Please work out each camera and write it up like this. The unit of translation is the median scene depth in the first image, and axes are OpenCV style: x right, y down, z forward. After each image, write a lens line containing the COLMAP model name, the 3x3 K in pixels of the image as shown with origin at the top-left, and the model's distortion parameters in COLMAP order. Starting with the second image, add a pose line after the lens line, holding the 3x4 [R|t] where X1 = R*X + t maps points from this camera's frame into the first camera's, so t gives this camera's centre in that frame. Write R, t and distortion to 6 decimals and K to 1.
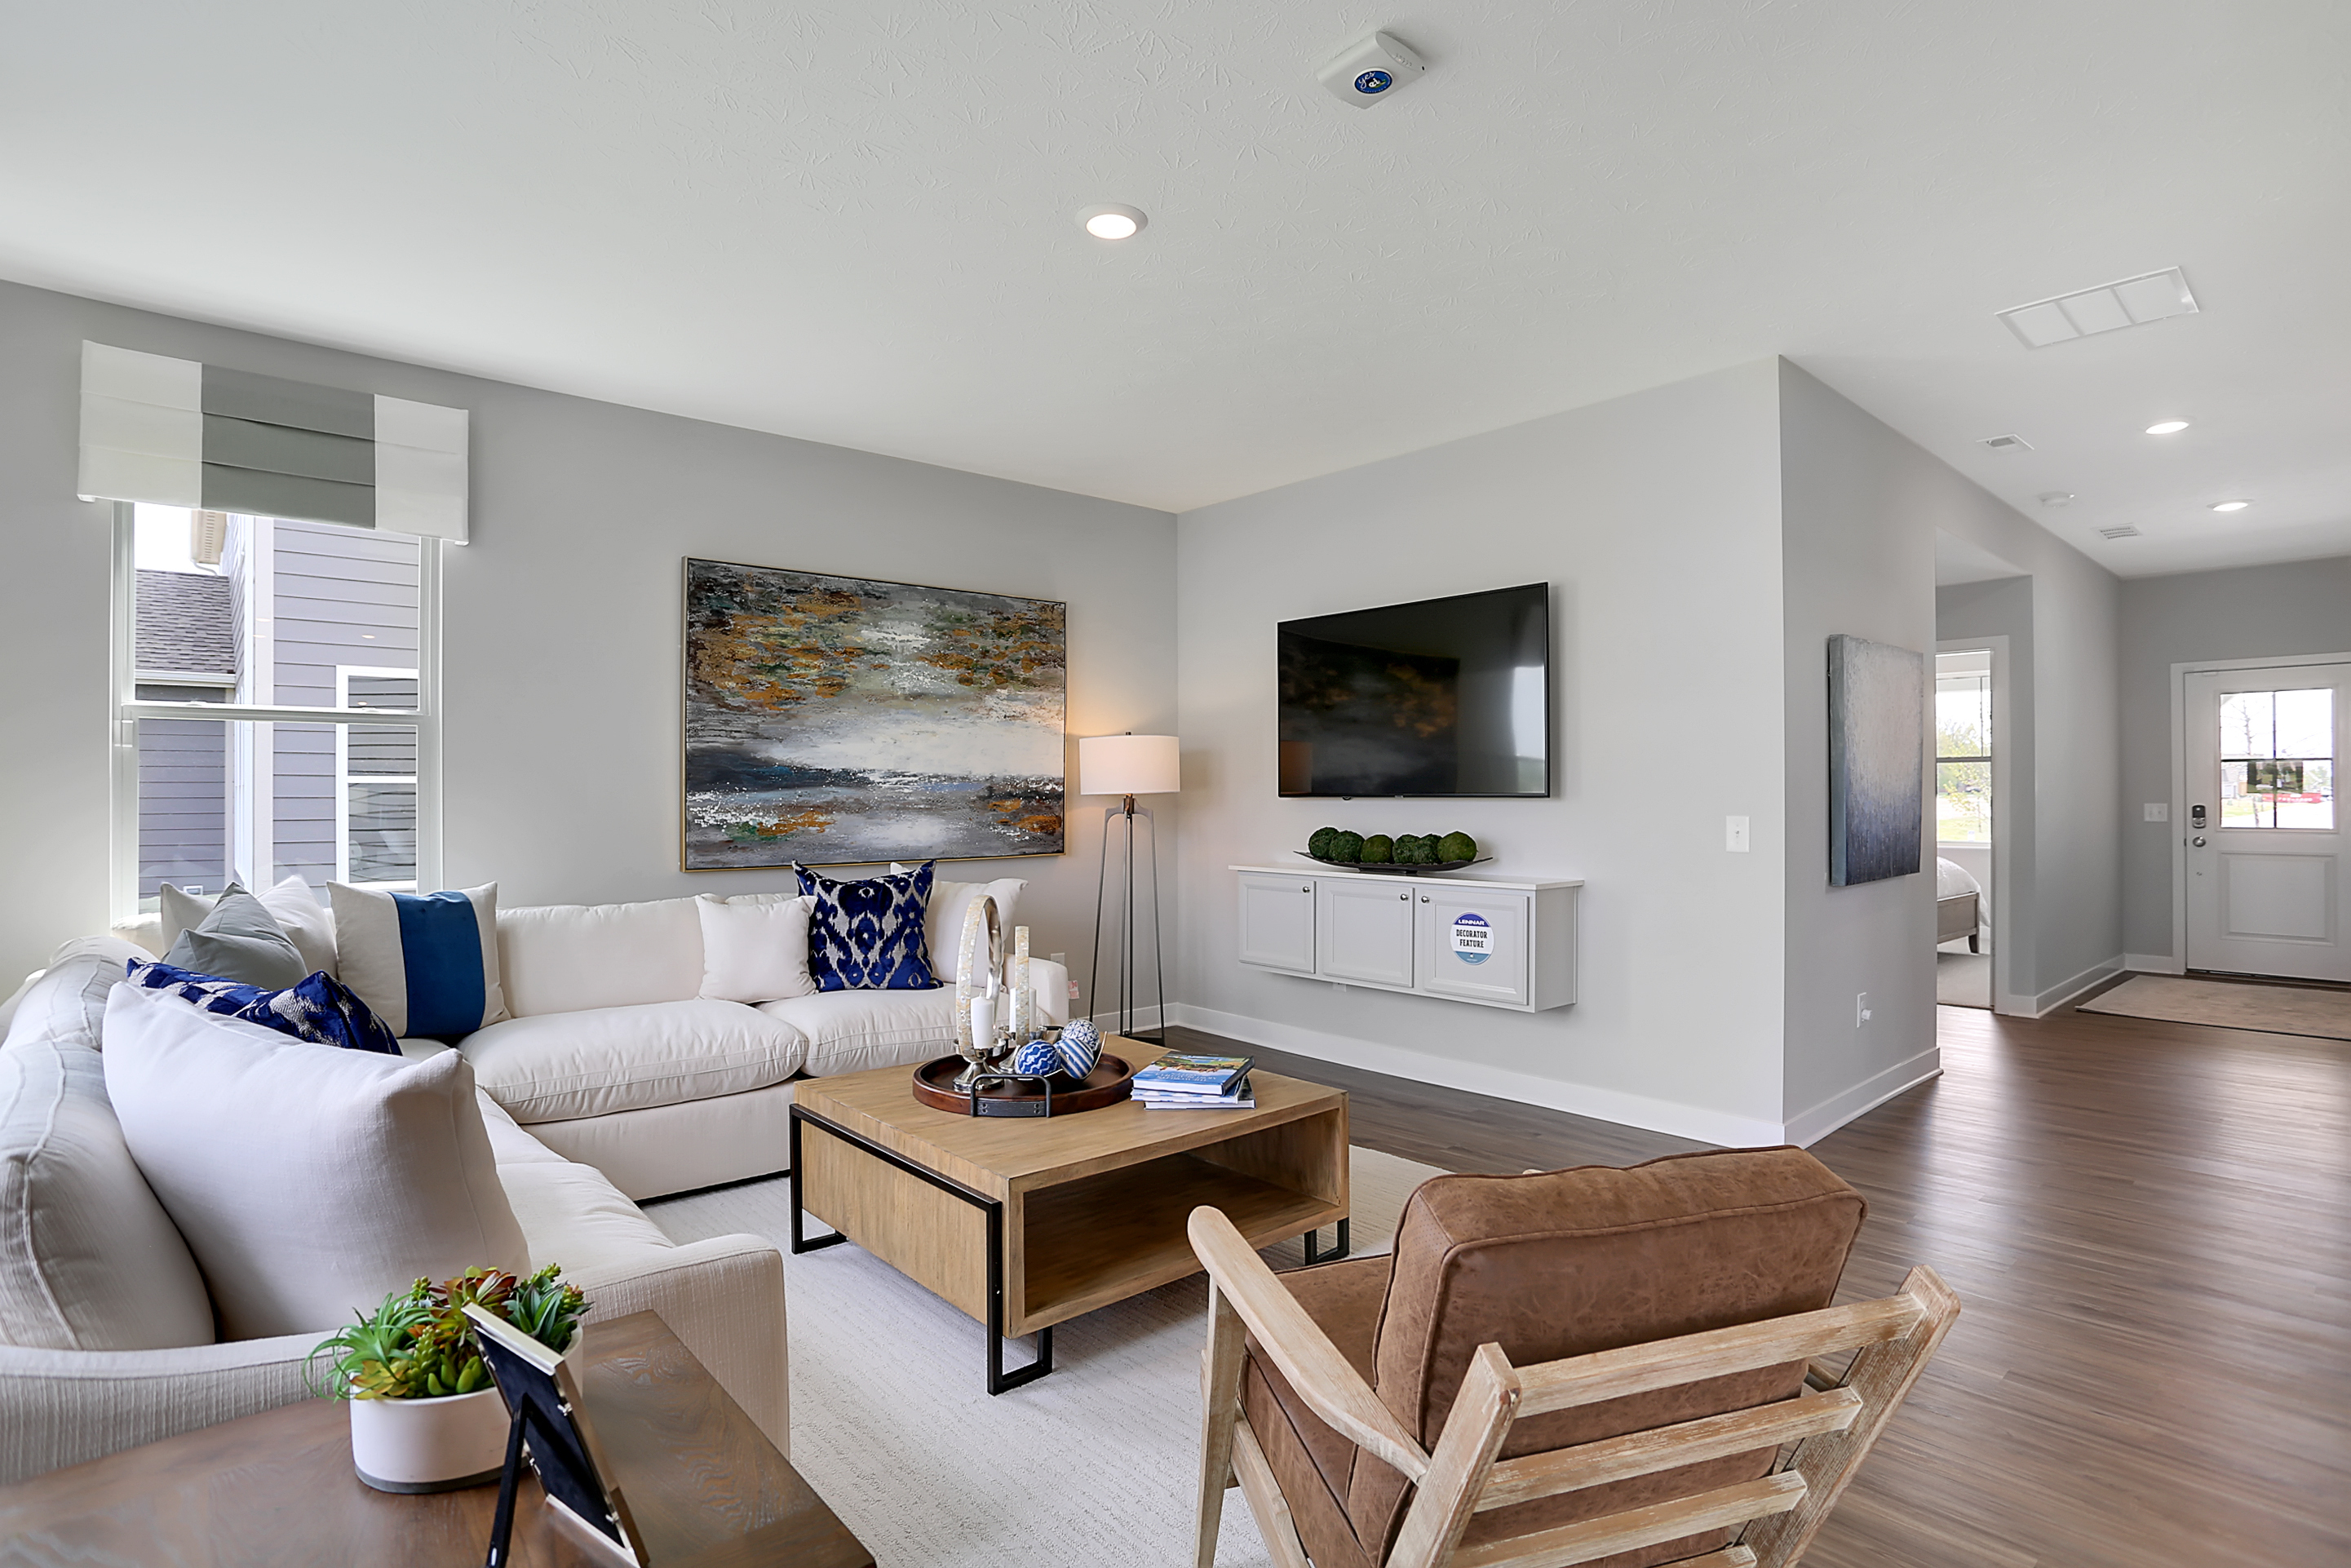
lens RADIAL K [[1149.2, 0, 1175.5], [0, 1149.2, 784.0], [0, 0, 1]] dist [-0.072121, 0.028238]
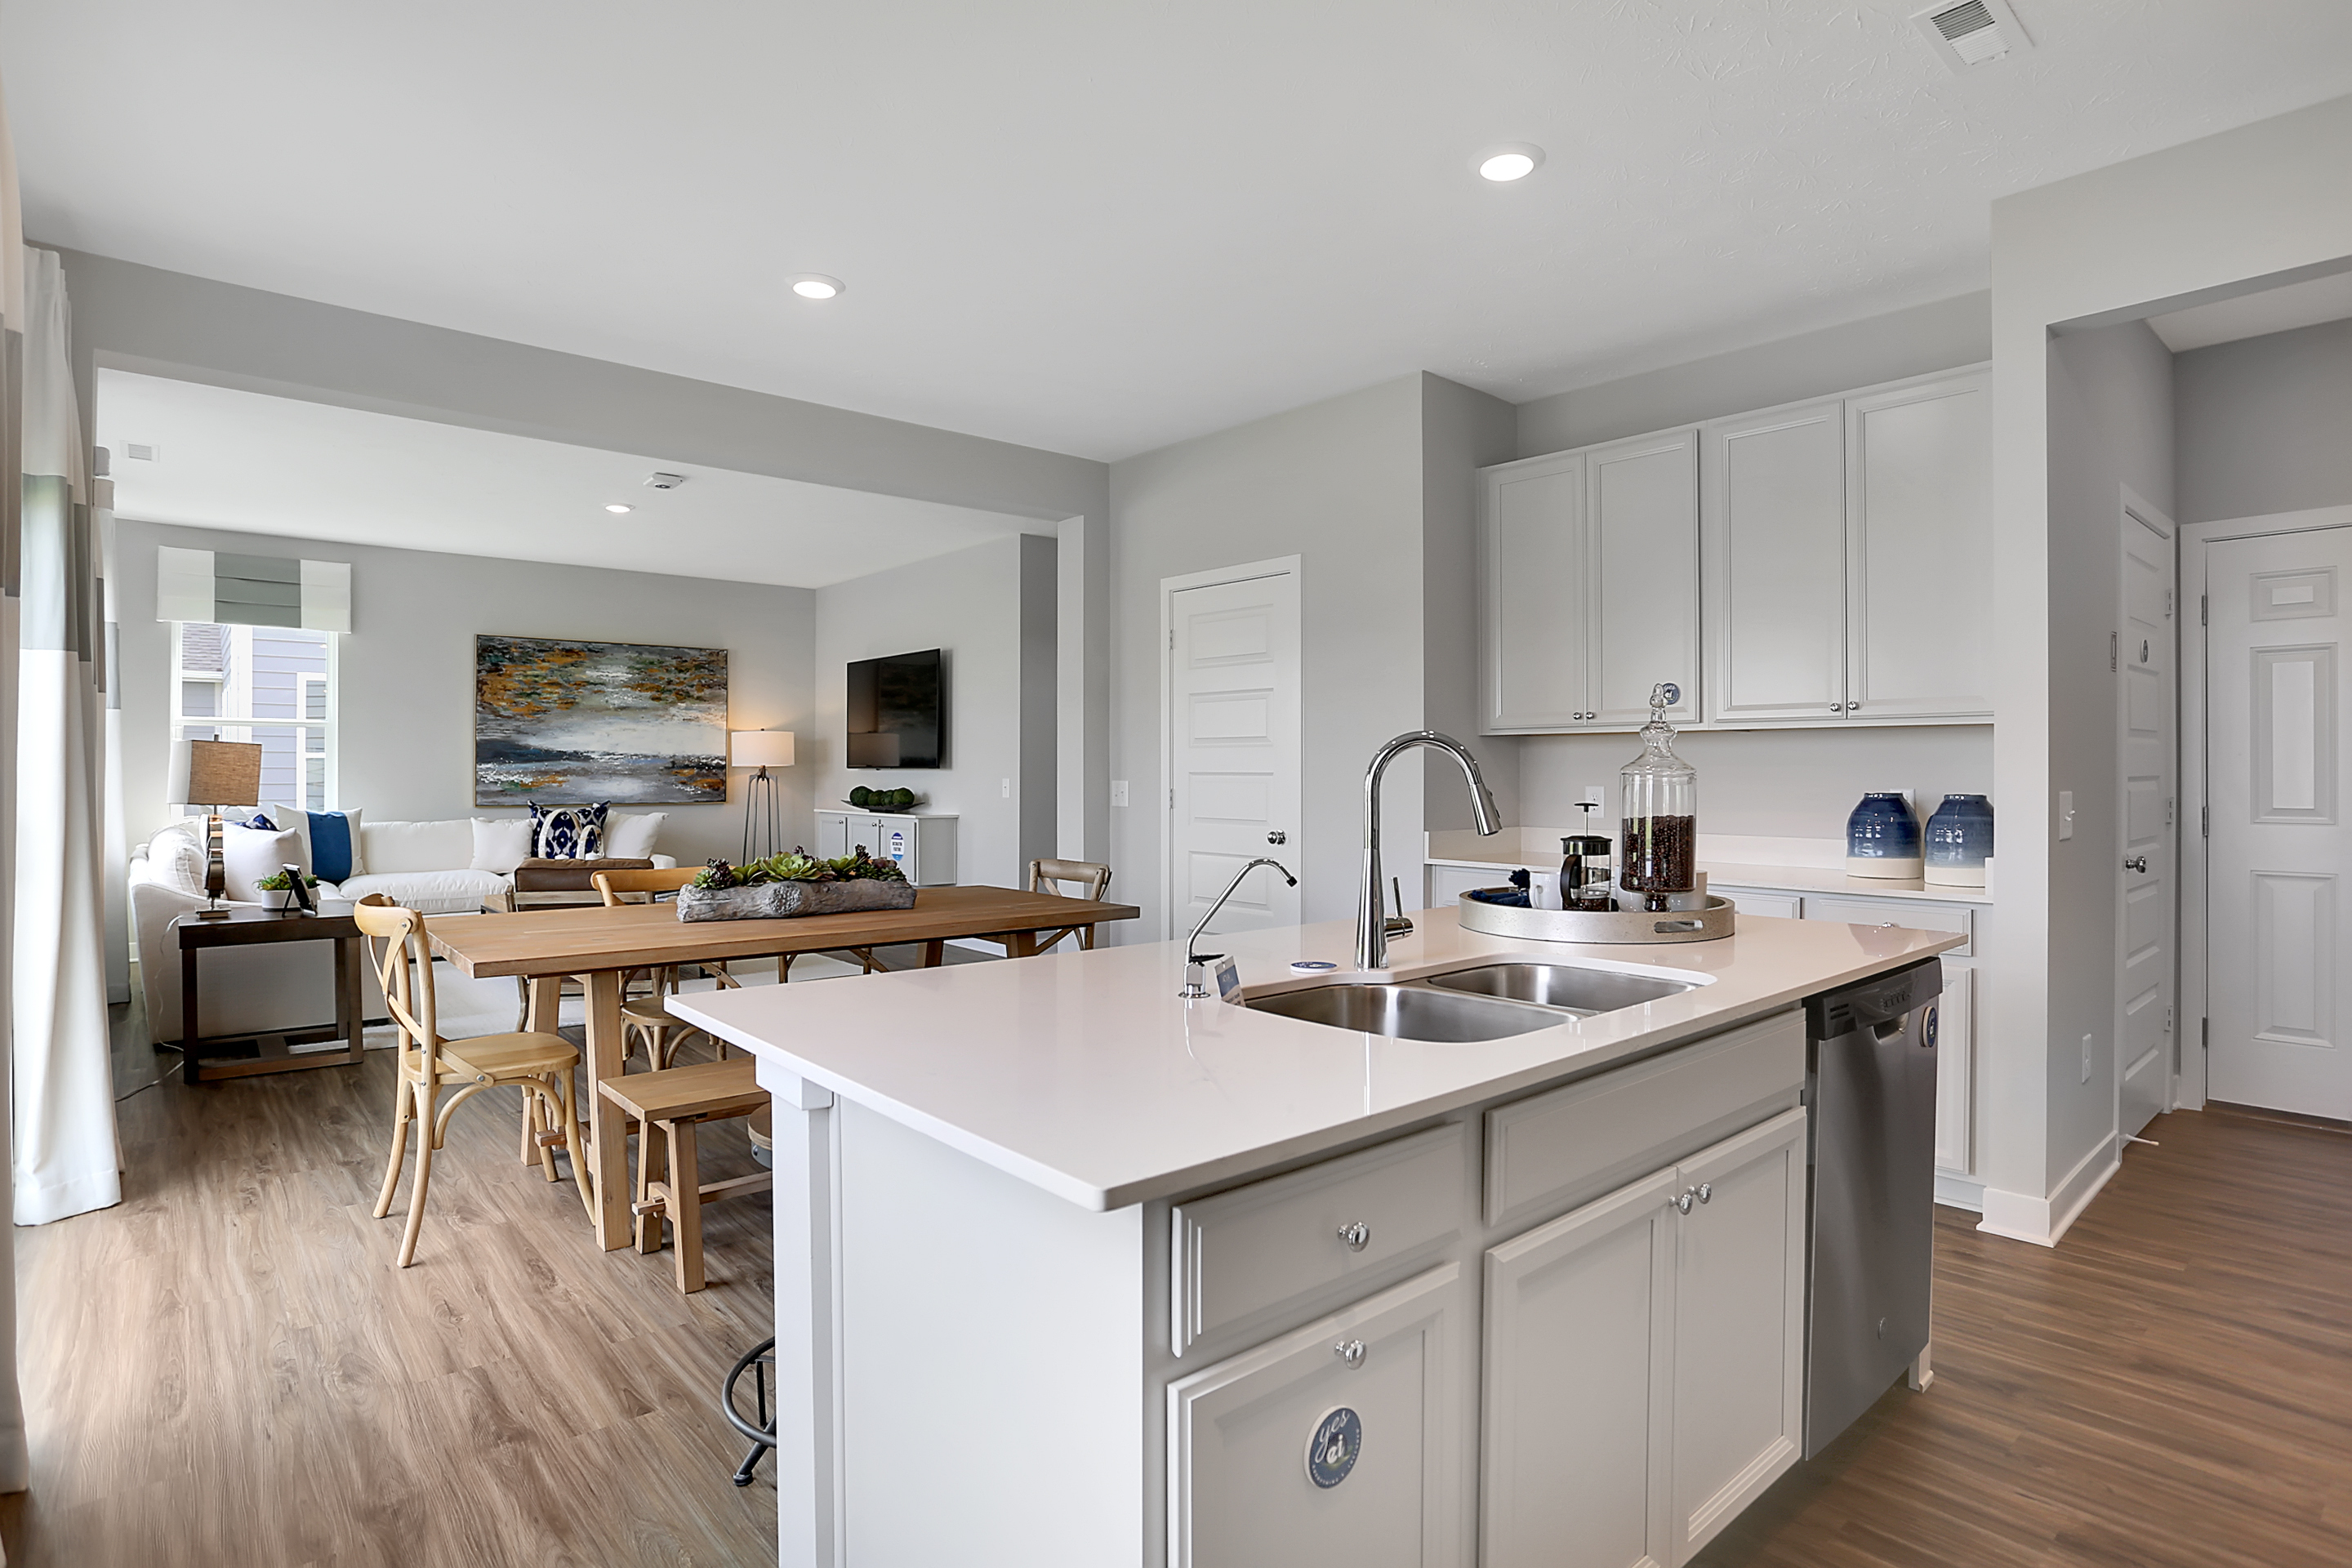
lens RADIAL K [[1203.1, 0, 1225.0], [0, 1203.1, 769.0], [0, 0, 1]] dist [-0.078568, 0.026581]
pose [[0.999890, 0.005427, 0.013786, 0.708323], [-0.005521, 0.999962, 0.006788, -0.002958], [-0.013748, -0.006863, 0.999882, -0.850947]]
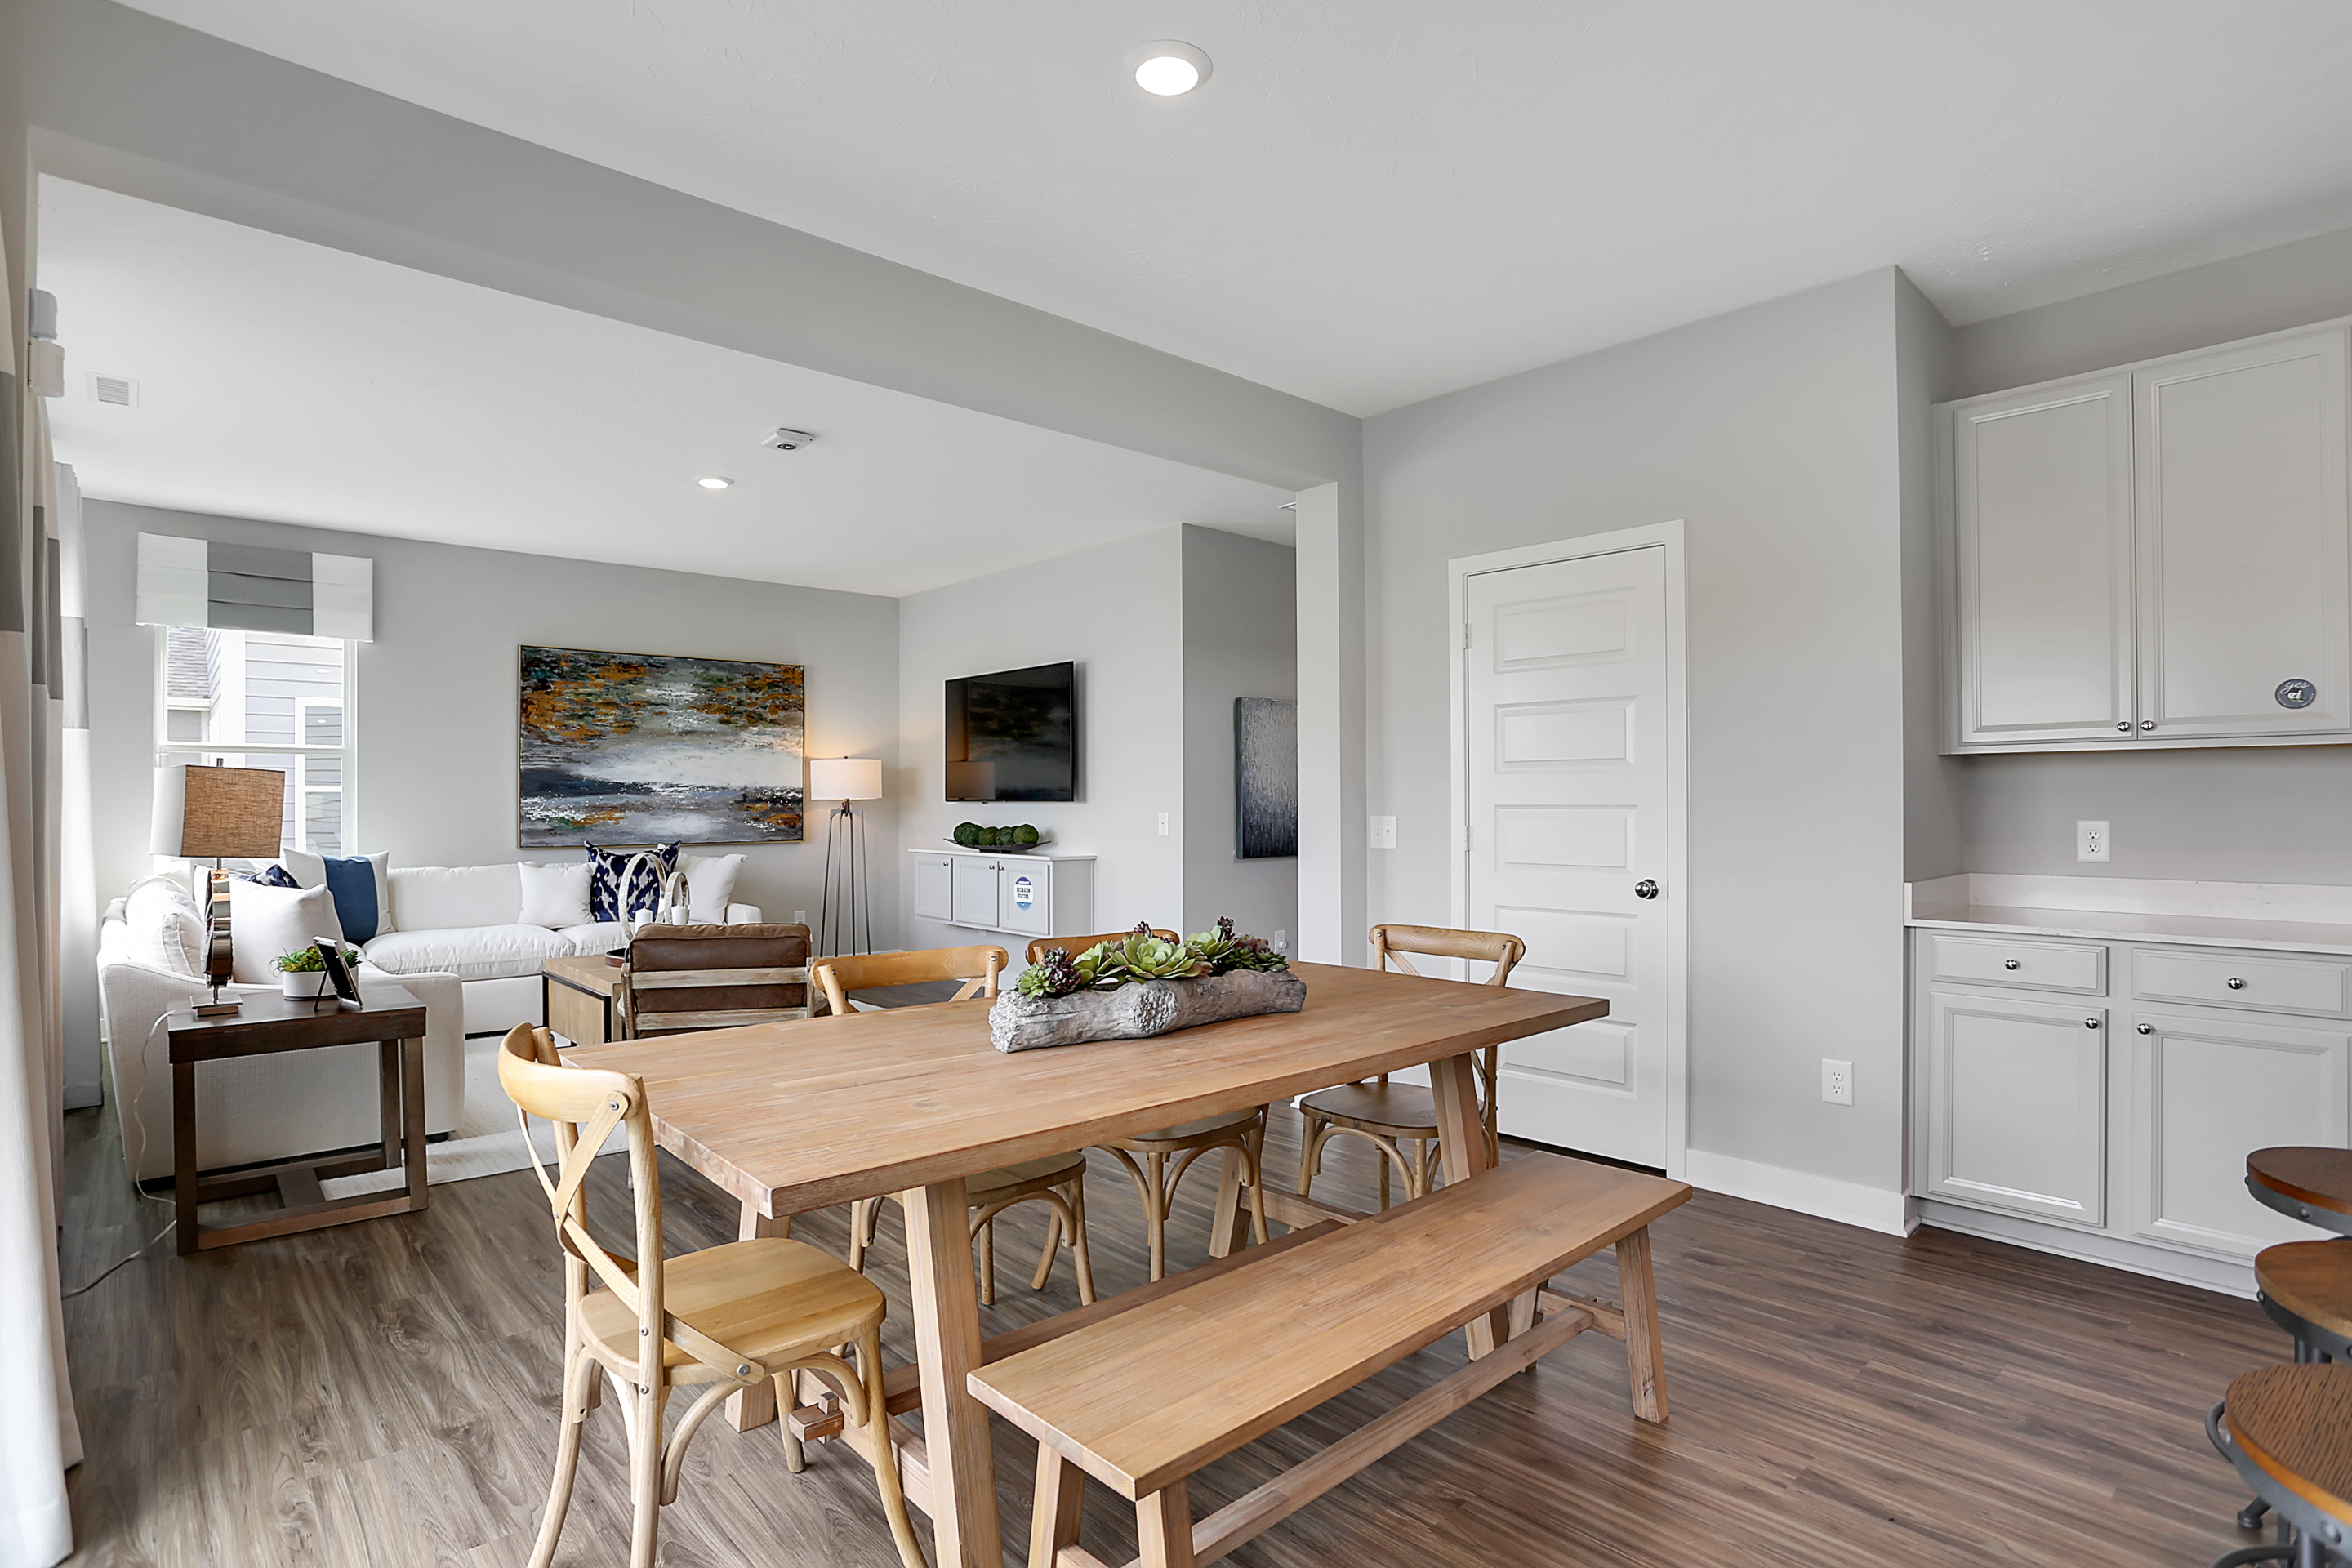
lens RADIAL K [[1163.0, 0, 1196.7], [0, 1163.0, 798.8], [0, 0, 1]] dist [-0.070745, 0.024154]
pose [[0.999709, 0.001831, 0.024037, 0.429079], [-0.001962, 0.999983, 0.005443, -0.000875], [-0.024027, -0.005489, 0.999696, -0.541539]]
